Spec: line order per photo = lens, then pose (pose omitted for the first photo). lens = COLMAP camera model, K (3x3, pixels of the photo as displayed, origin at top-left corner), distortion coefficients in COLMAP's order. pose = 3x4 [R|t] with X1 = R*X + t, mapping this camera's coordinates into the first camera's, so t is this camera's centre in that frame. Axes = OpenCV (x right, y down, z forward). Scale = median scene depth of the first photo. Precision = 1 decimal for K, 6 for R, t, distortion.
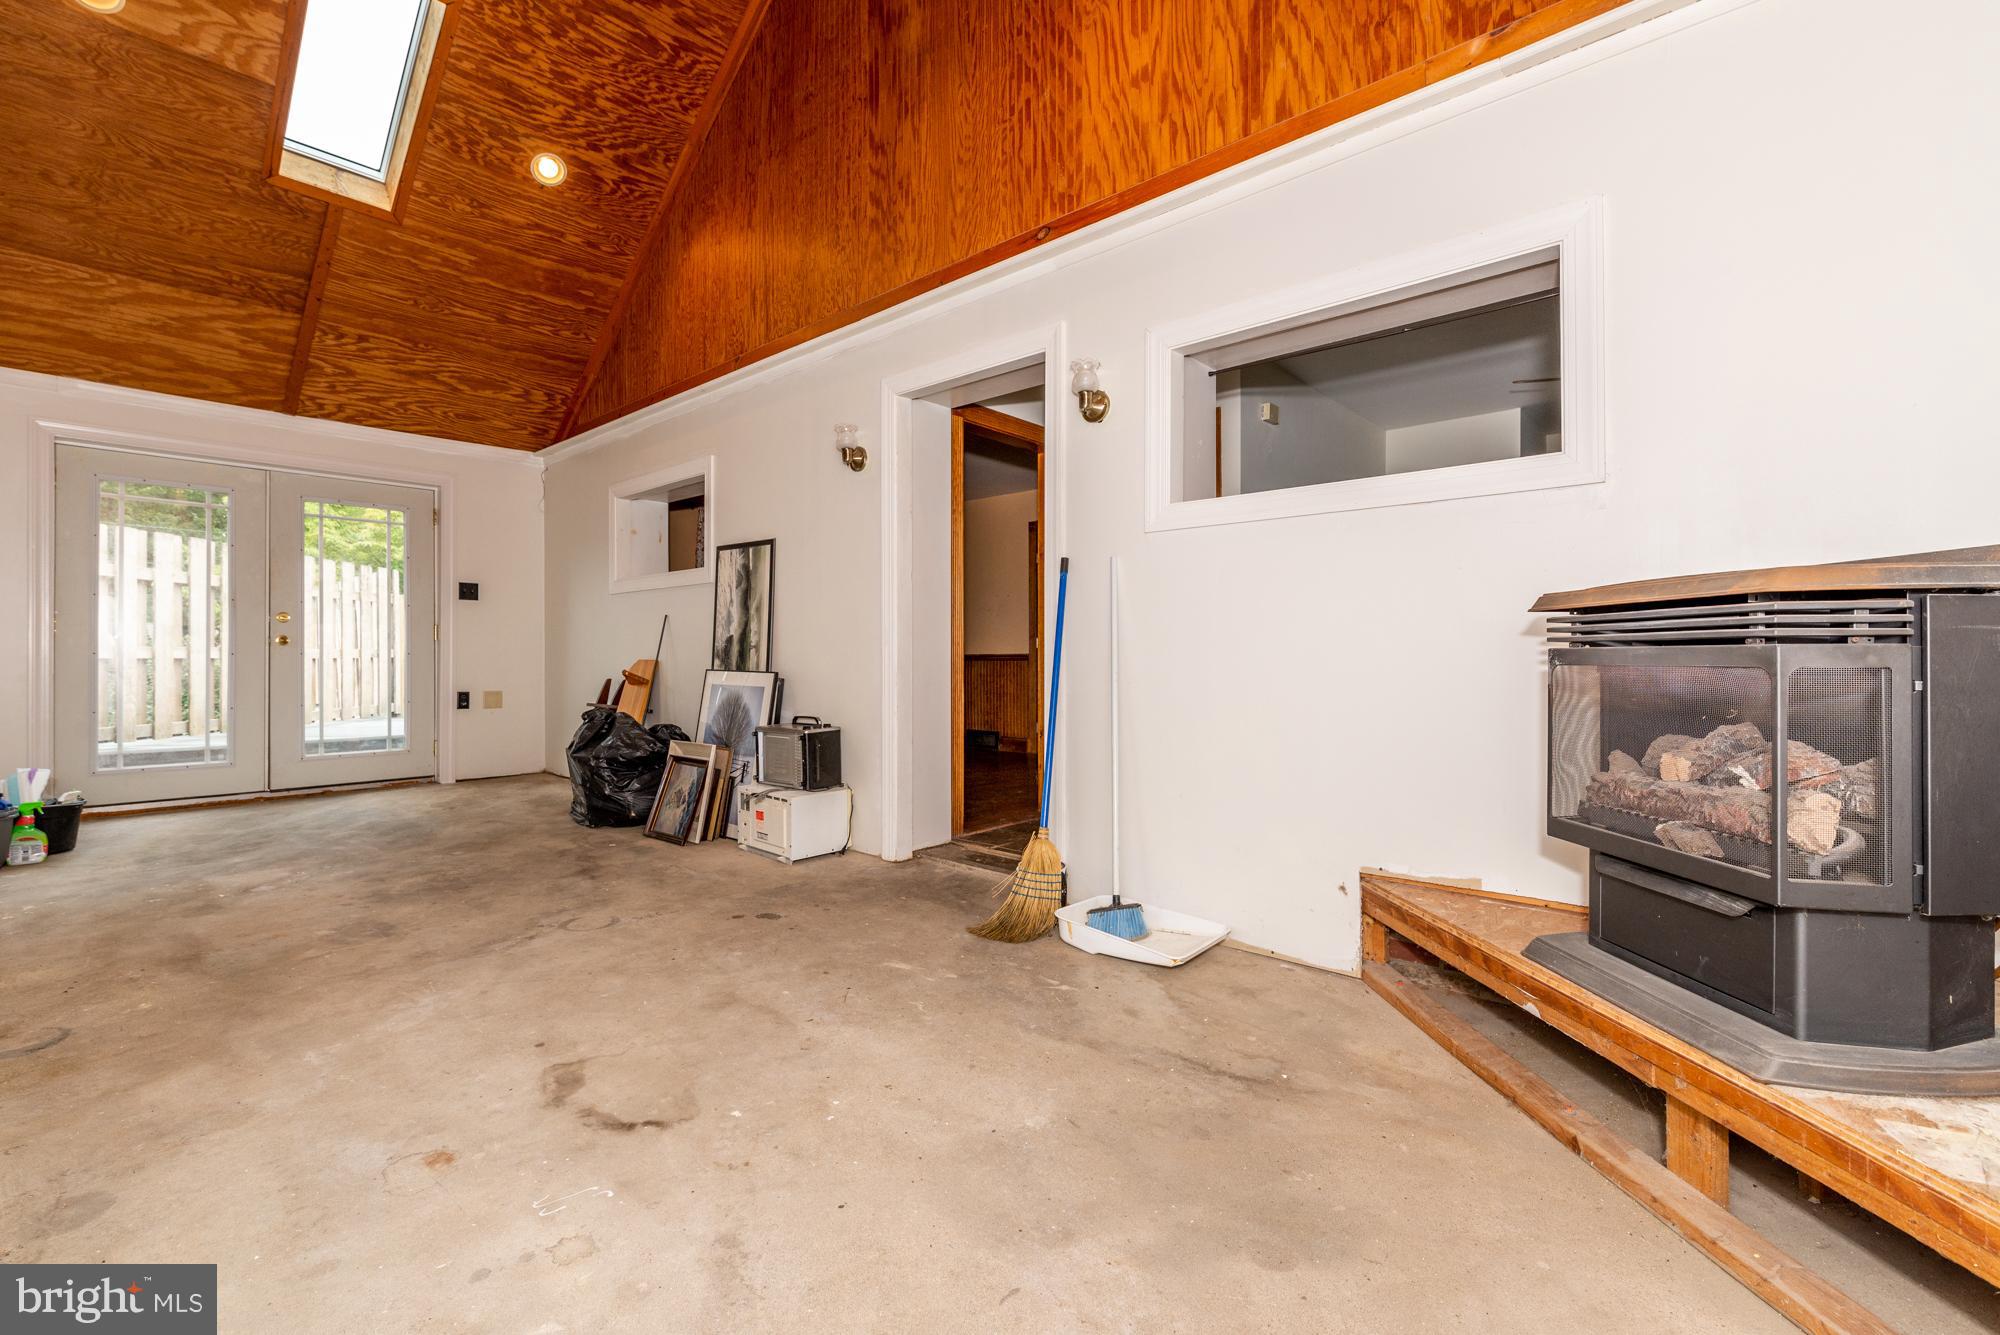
lens RADIAL K [[849.2, 0, 995.2], [0, 849.2, 643.7], [0, 0, 1]] dist [-0.001520, -0.000189]
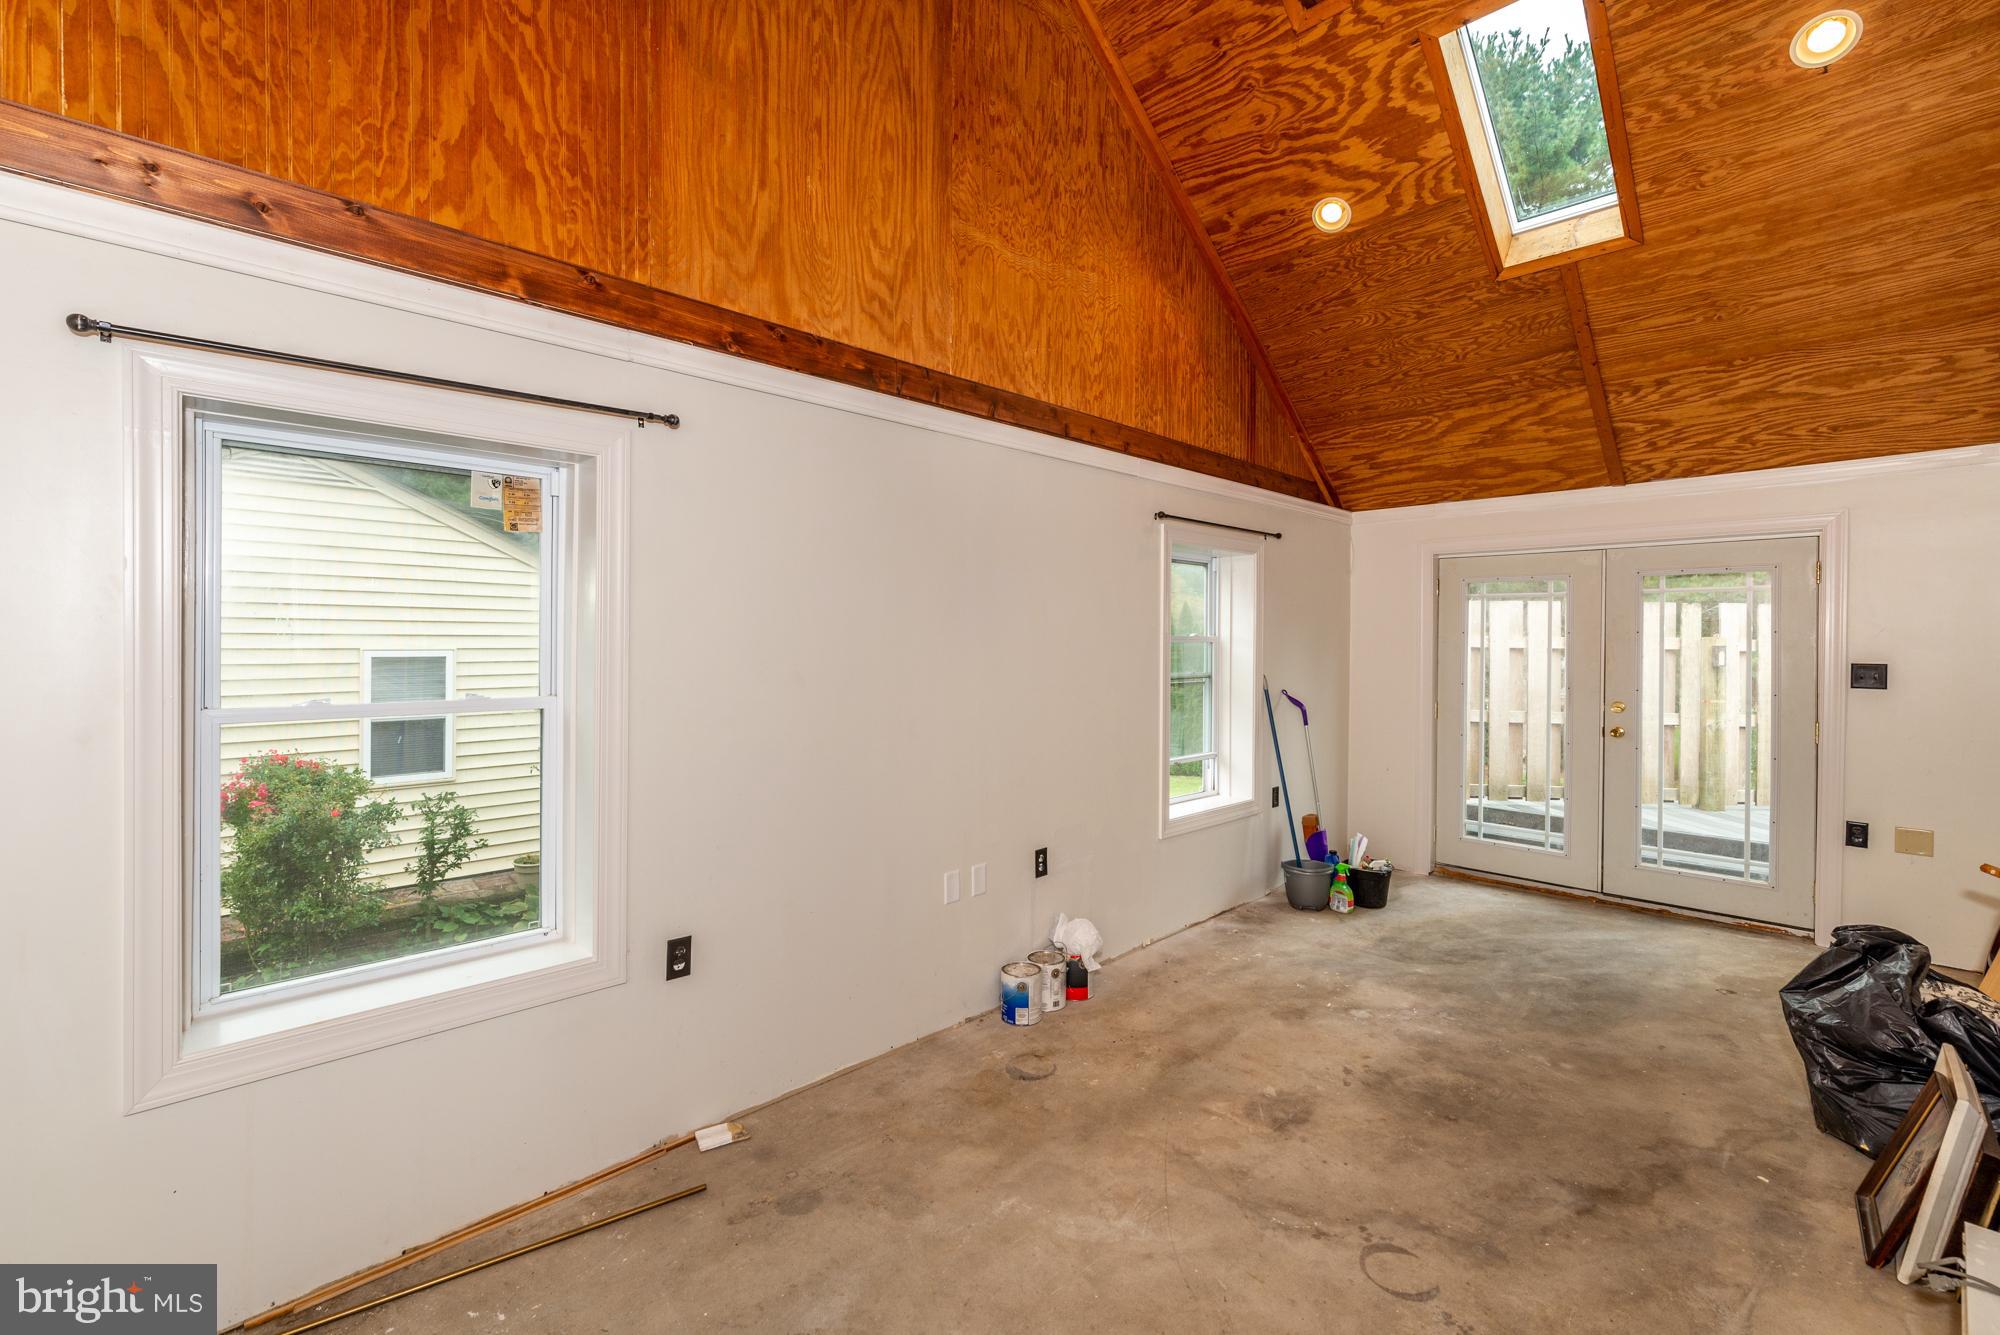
lens RADIAL K [[867.1, 0, 994.3], [0, 867.1, 635.9], [0, 0, 1]] dist [-0.000203, 0.000141]
pose [[-0.069135, -0.005163, -0.997594, 0.165421], [0.003678, 0.999978, -0.005430, -0.122066], [0.997601, -0.004044, -0.069114, 0.452924]]
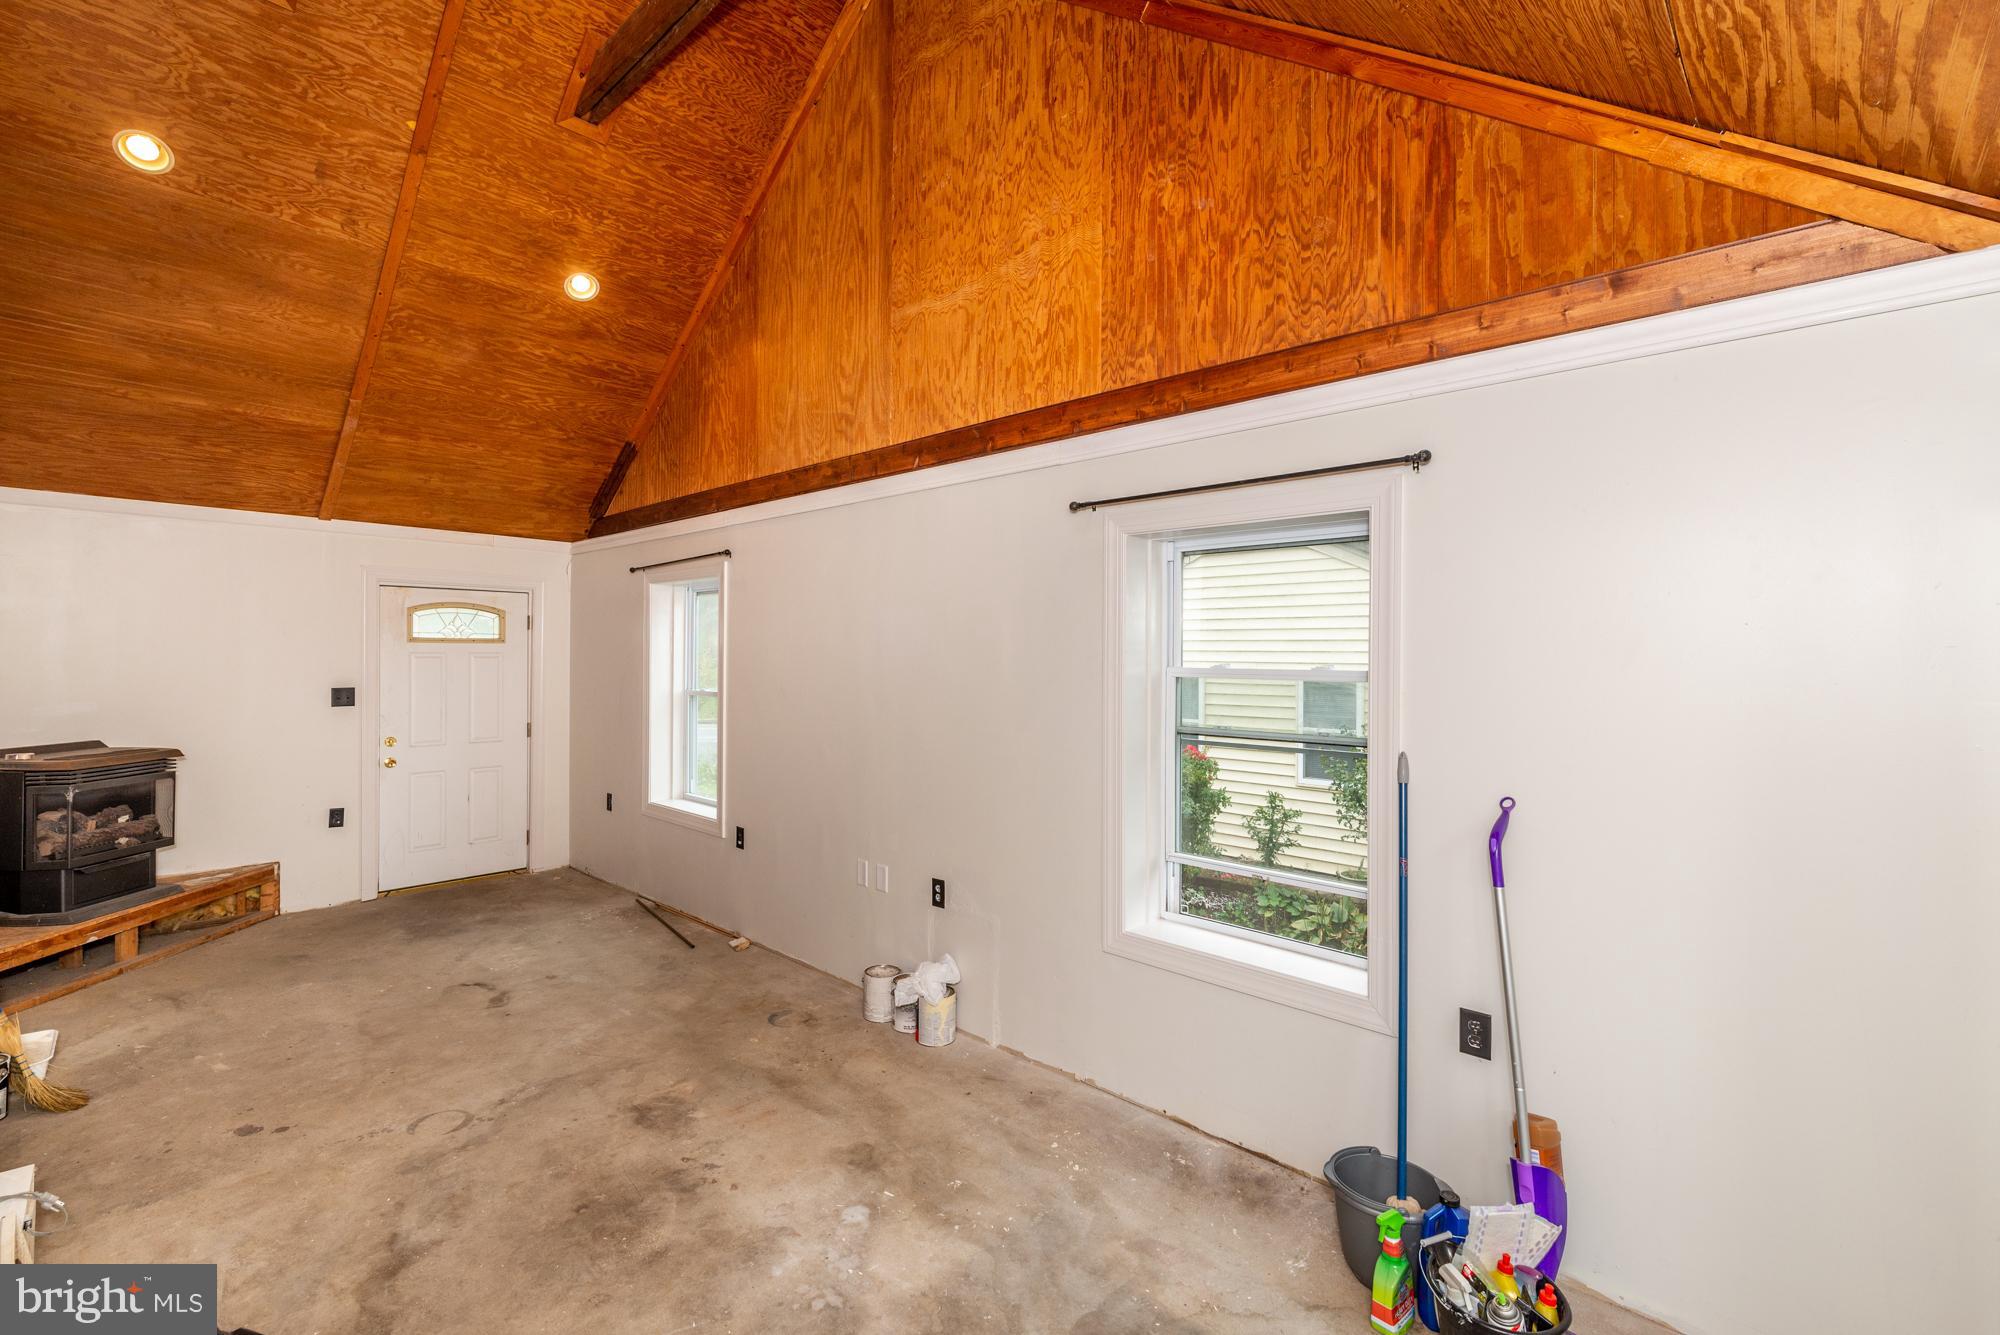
lens RADIAL K [[890.4, 0, 1003.5], [0, 890.4, 647.8], [0, 0, 1]] dist [0.002122, -0.000362]
pose [[-0.999374, -0.009087, 0.034197, -0.727237], [-0.009759, 0.999762, -0.019534, -0.128047], [-0.034011, -0.019856, -0.999224, 1.268176]]
